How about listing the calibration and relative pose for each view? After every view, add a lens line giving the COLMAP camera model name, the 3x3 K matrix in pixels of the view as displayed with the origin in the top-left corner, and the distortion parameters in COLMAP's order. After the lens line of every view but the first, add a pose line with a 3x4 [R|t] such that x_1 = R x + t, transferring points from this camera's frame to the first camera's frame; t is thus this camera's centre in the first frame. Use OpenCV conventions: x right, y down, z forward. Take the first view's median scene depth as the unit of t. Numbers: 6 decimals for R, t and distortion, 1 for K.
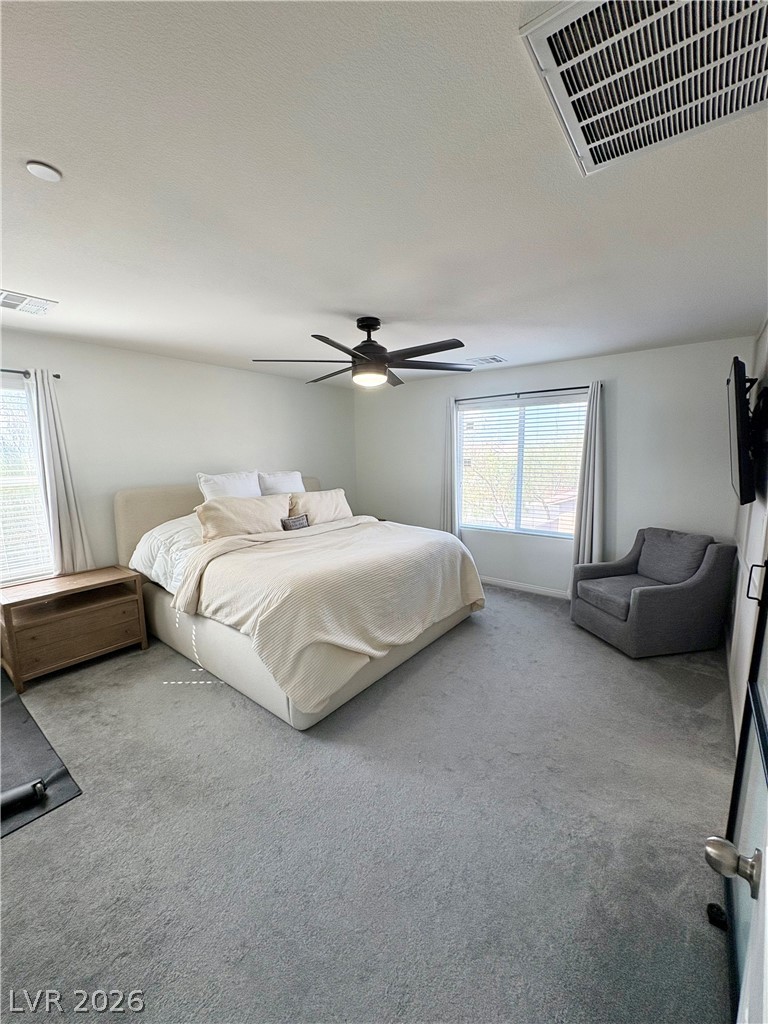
lens RADIAL K [[409.2, 0, 384.9], [0, 409.2, 505.8], [0, 0, 1]] dist [-0.000567, -0.000197]
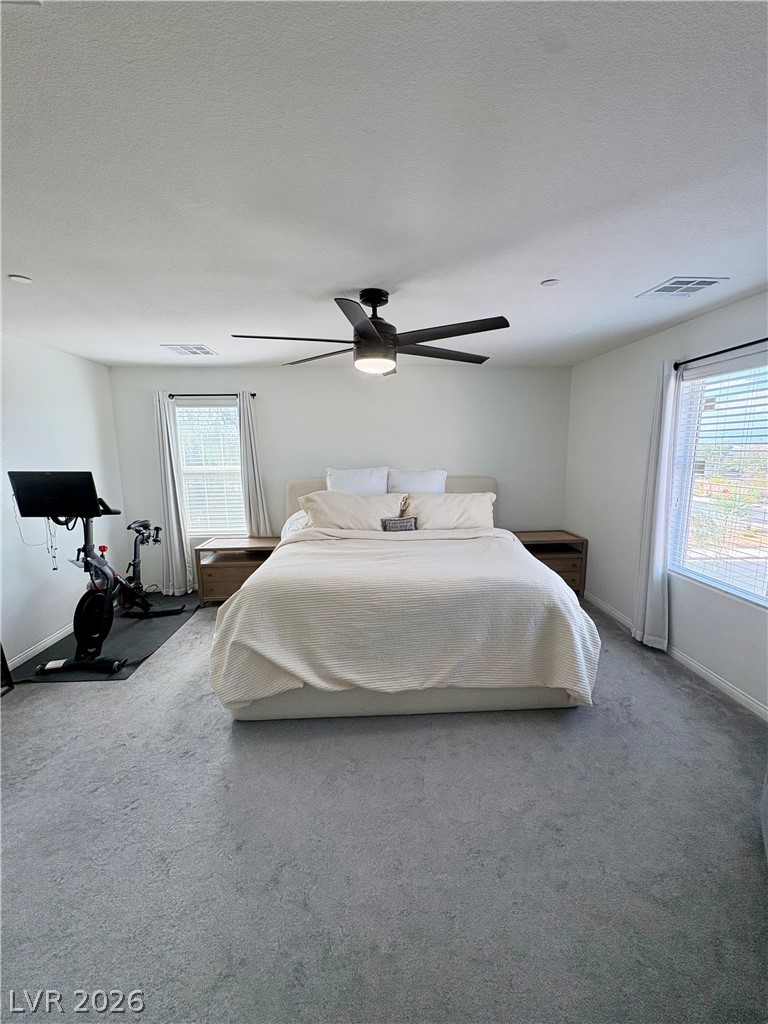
lens RADIAL K [[409.2, 0, 385.6], [0, 409.2, 505.7], [0, 0, 1]] dist [-0.000567, -0.000197]
pose [[0.651969, 0.108974, -0.750374, 0.544847], [-0.091701, 0.993687, 0.064635, -0.069909], [0.752680, 0.026670, 0.657846, 0.408921]]
